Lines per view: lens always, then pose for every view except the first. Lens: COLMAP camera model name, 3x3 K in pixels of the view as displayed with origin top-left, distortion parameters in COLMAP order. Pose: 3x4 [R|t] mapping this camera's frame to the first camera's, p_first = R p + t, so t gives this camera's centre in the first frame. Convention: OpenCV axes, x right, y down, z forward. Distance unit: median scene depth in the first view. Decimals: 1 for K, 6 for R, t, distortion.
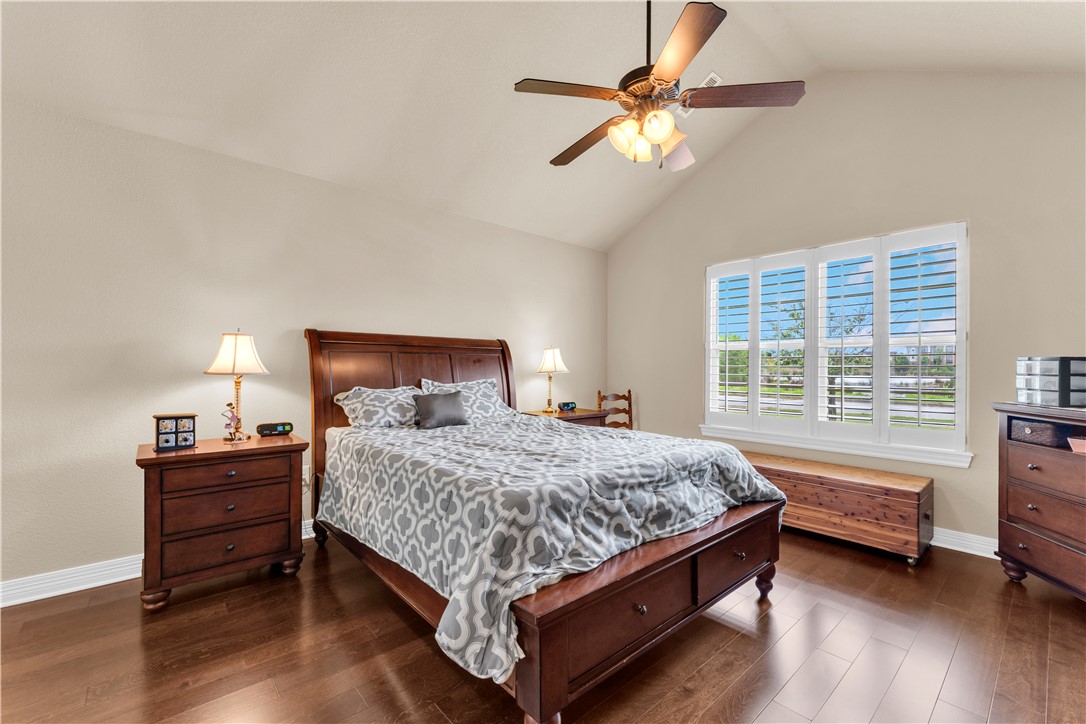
lens RADIAL K [[442.0, 0, 535.9], [0, 442.0, 367.0], [0, 0, 1]] dist [0.003076, 0.000267]
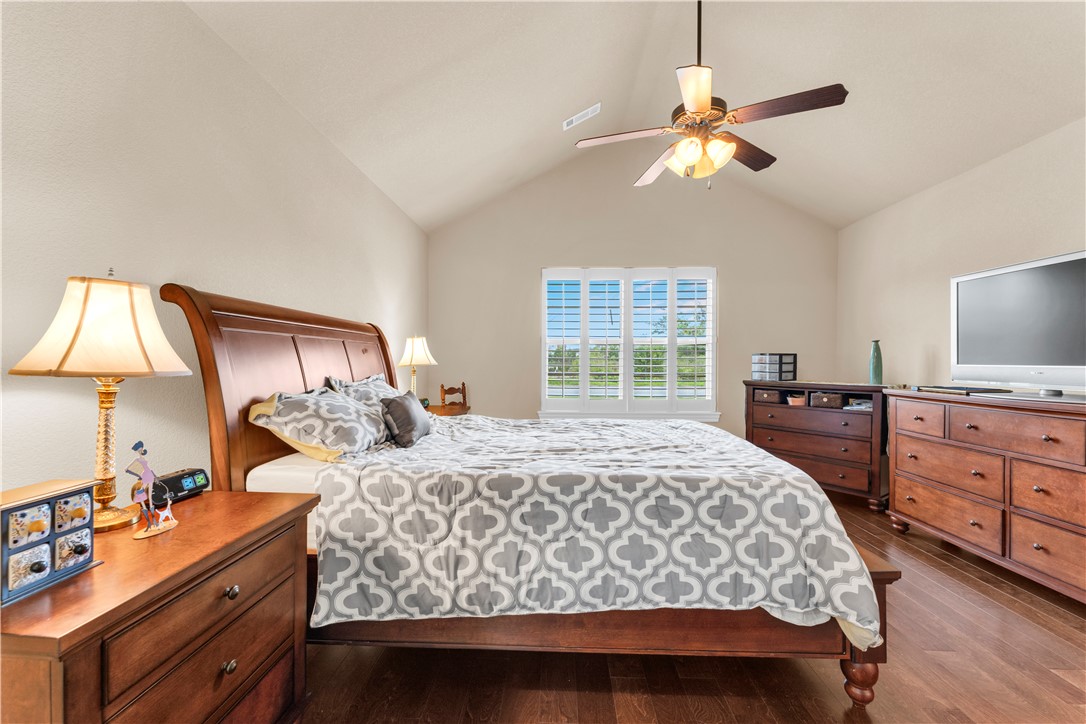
lens RADIAL K [[442.0, 0, 516.1], [0, 442.0, 365.3], [0, 0, 1]] dist [0.003076, 0.000267]
pose [[0.699390, -0.009546, 0.714677, -0.773222], [-0.000477, 0.999904, 0.013823, 0.001375], [-0.714740, -0.010009, 0.699318, 0.456413]]
